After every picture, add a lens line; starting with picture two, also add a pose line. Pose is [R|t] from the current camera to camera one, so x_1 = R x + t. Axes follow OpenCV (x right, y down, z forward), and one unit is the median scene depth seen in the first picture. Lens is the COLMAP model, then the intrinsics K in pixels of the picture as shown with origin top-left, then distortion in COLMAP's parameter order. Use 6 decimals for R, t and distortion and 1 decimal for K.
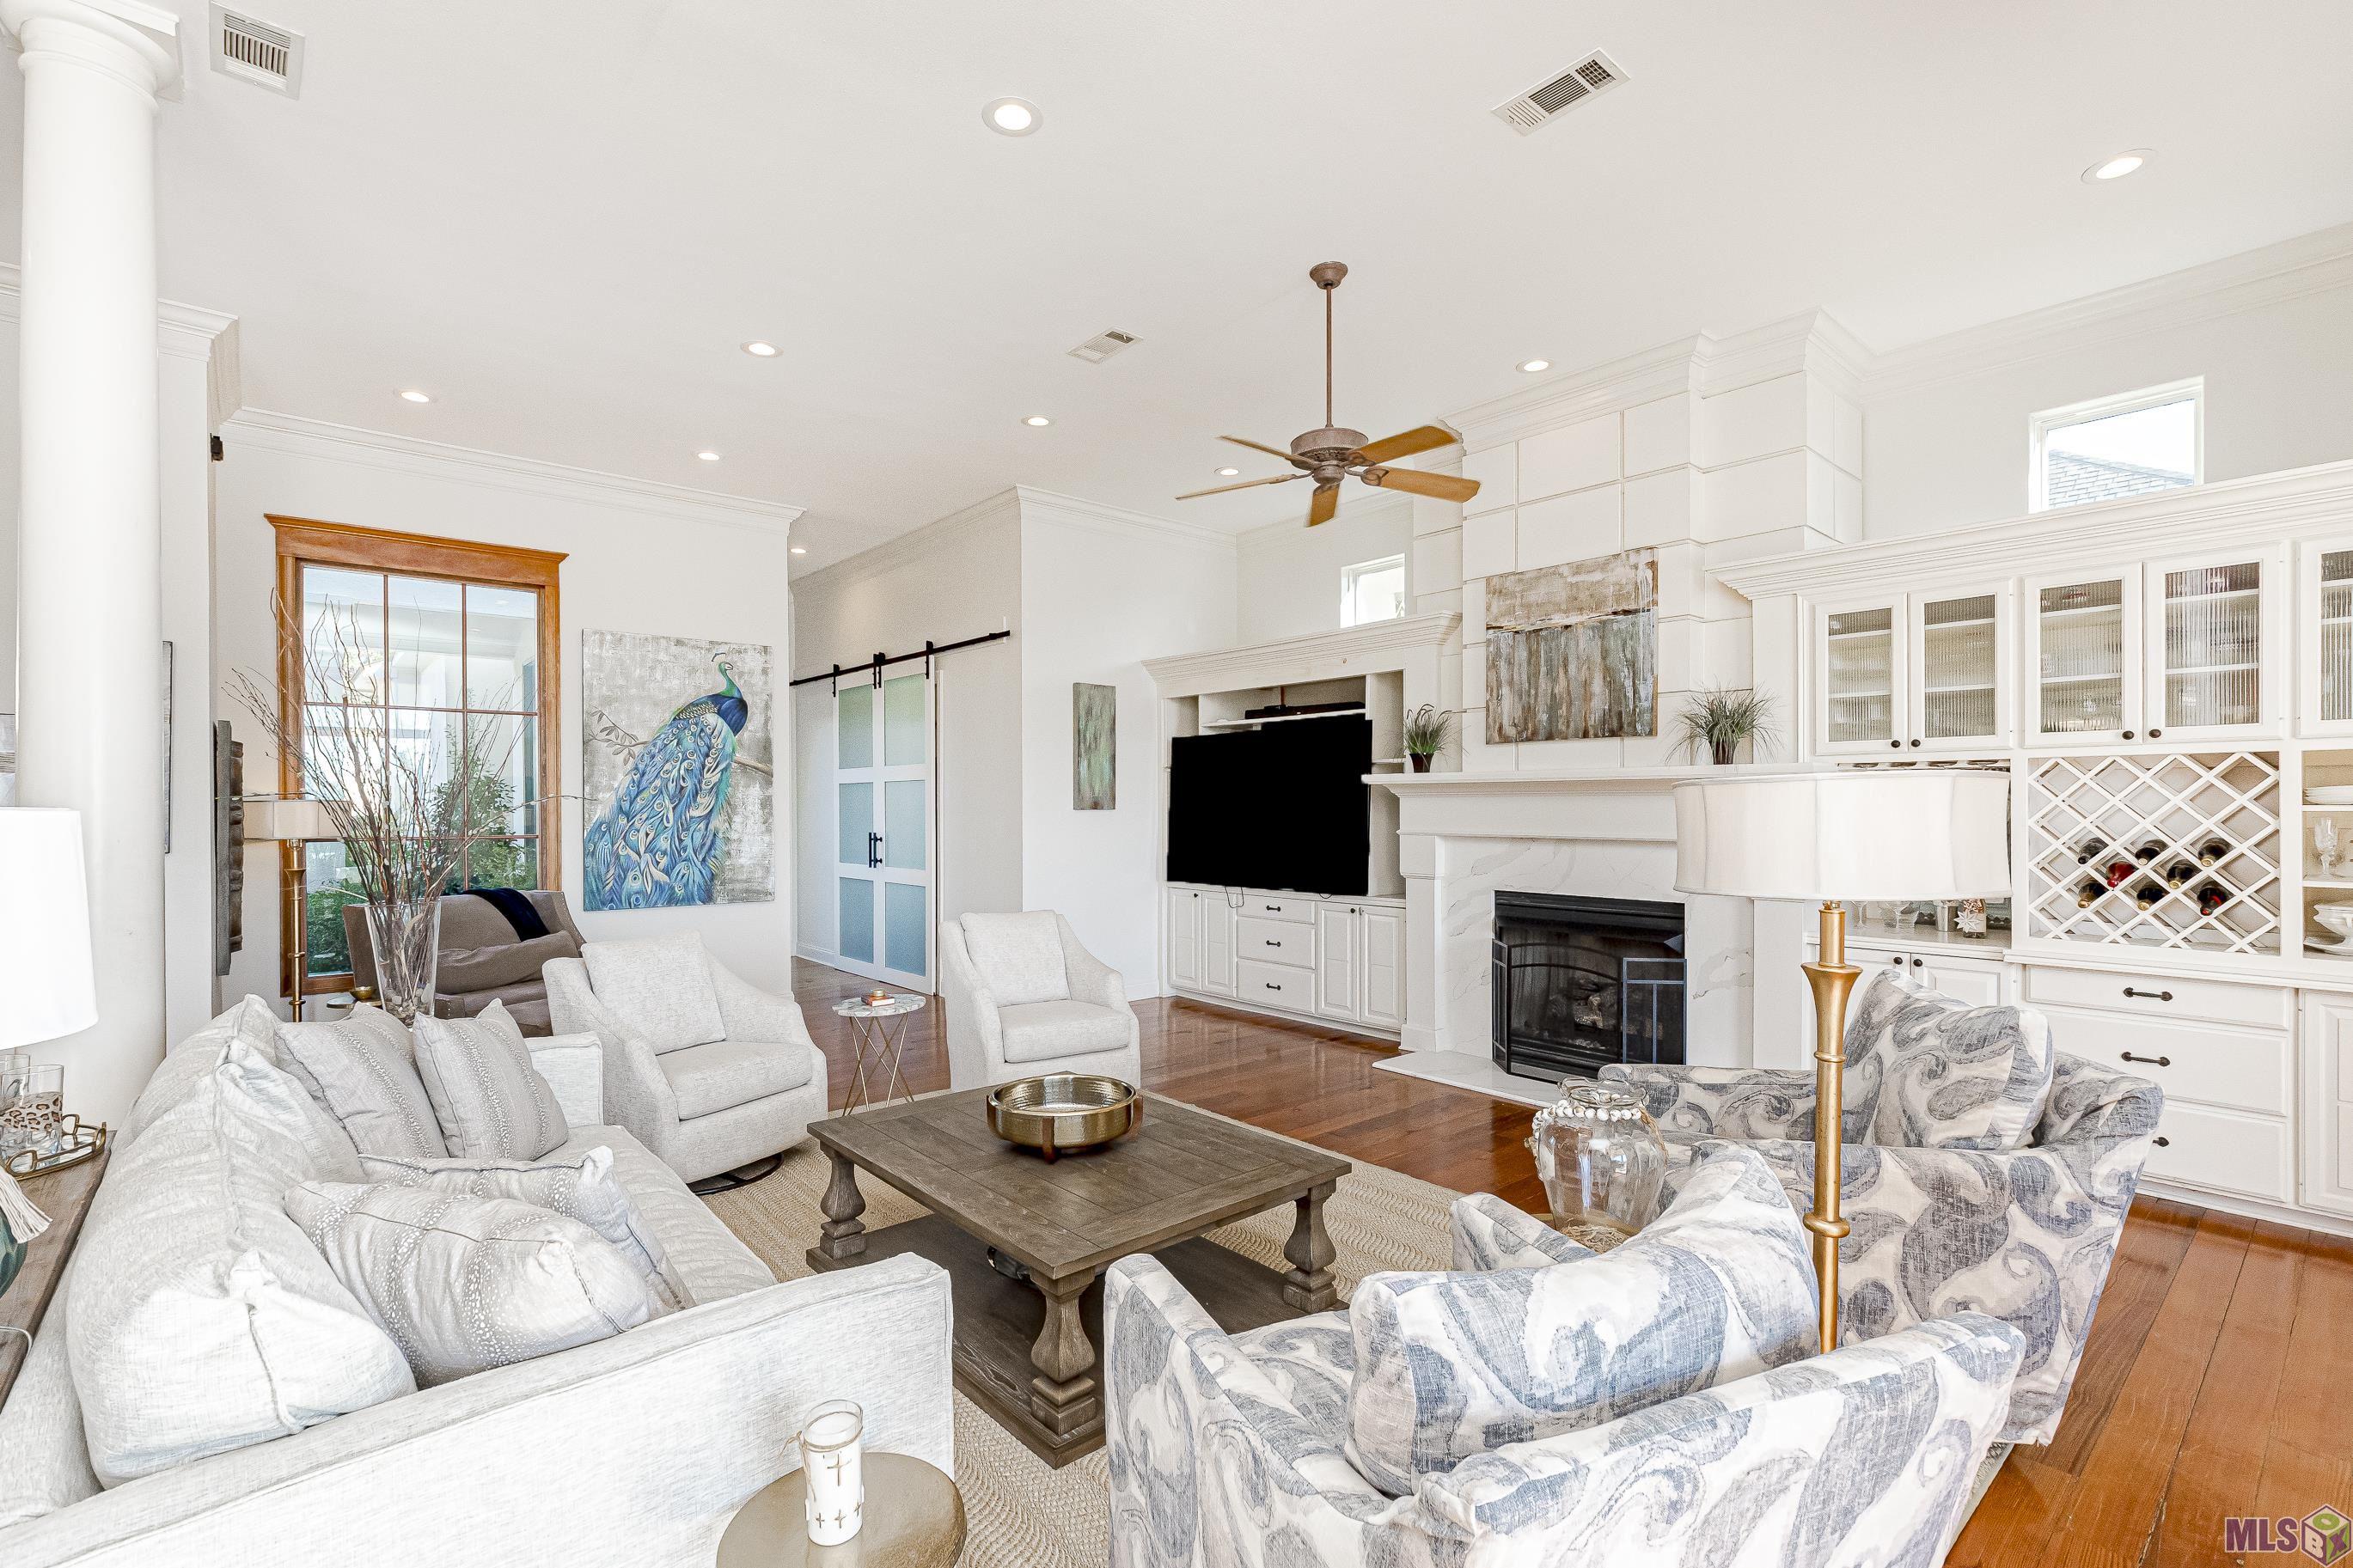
lens RADIAL K [[1051.7, 0, 1188.3], [0, 1051.7, 808.7], [0, 0, 1]] dist [-0.000721, -0.001369]
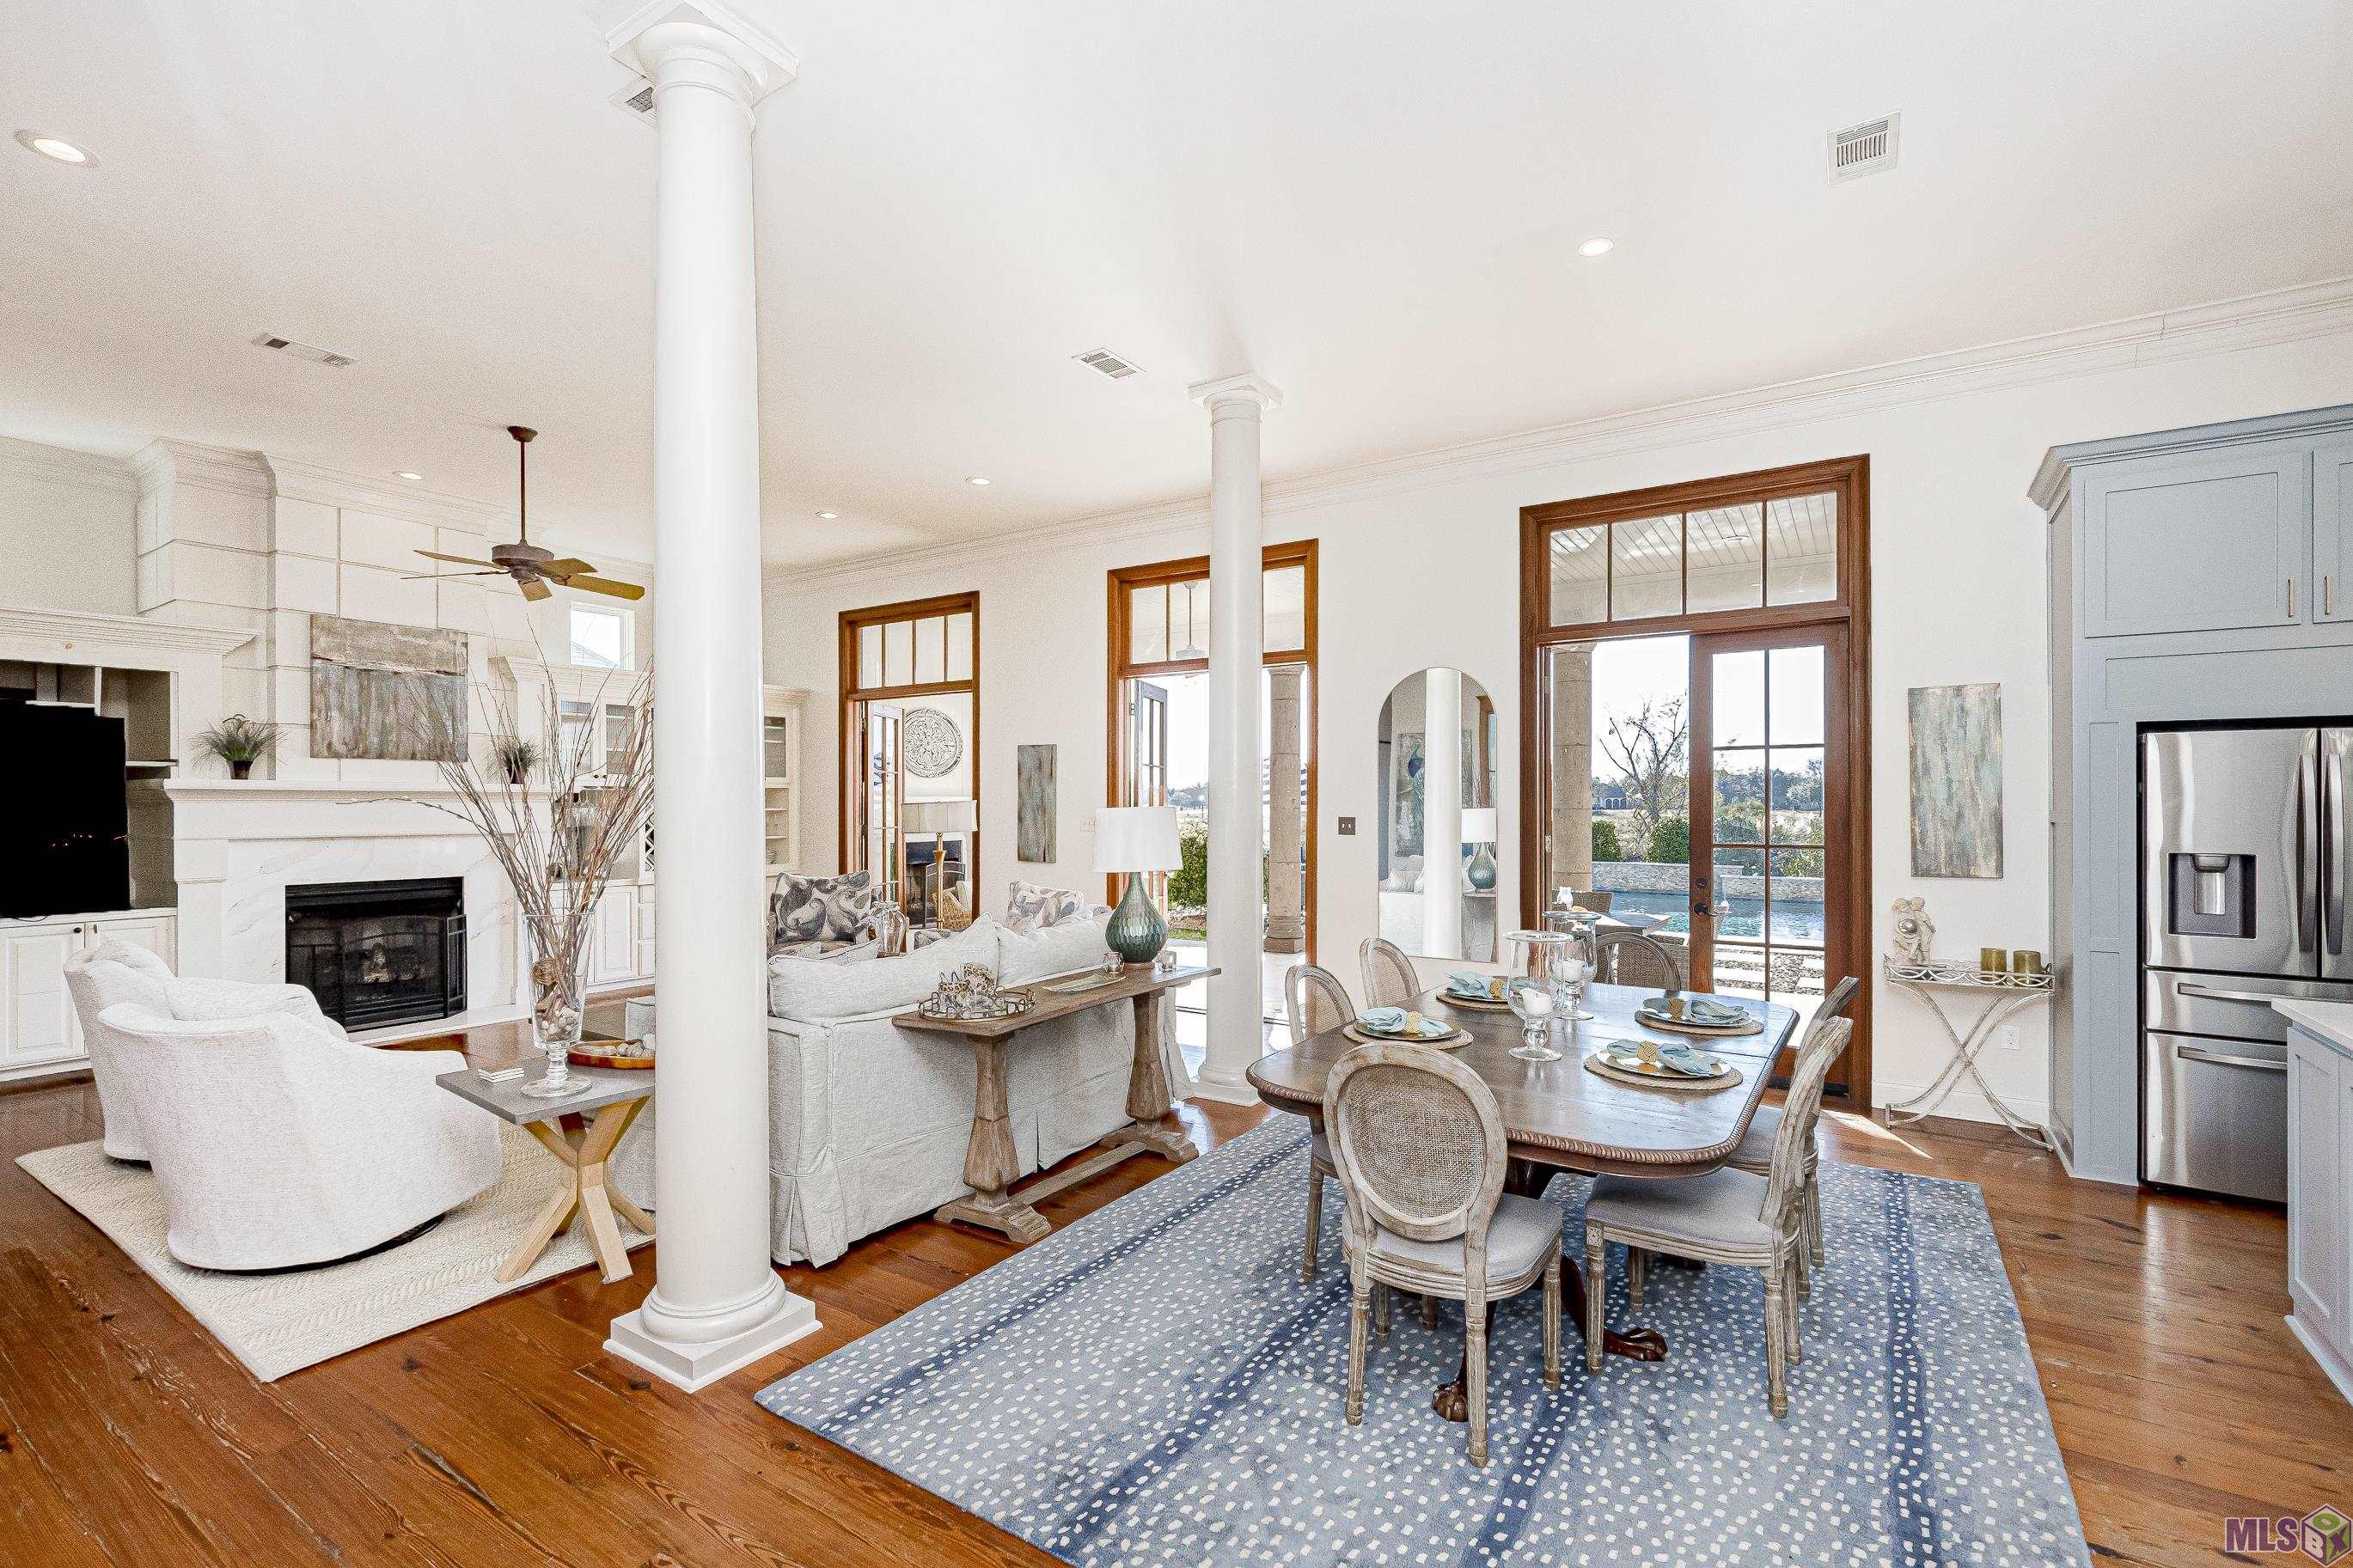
lens RADIAL K [[1051.7, 0, 1134.4], [0, 1051.7, 812.7], [0, 0, 1]] dist [-0.000721, -0.001369]
pose [[-0.251987, -0.001473, 0.967729, -1.034478], [0.006795, 0.999971, 0.003292, 0.001988], [-0.967707, 0.007405, -0.251970, 0.406010]]
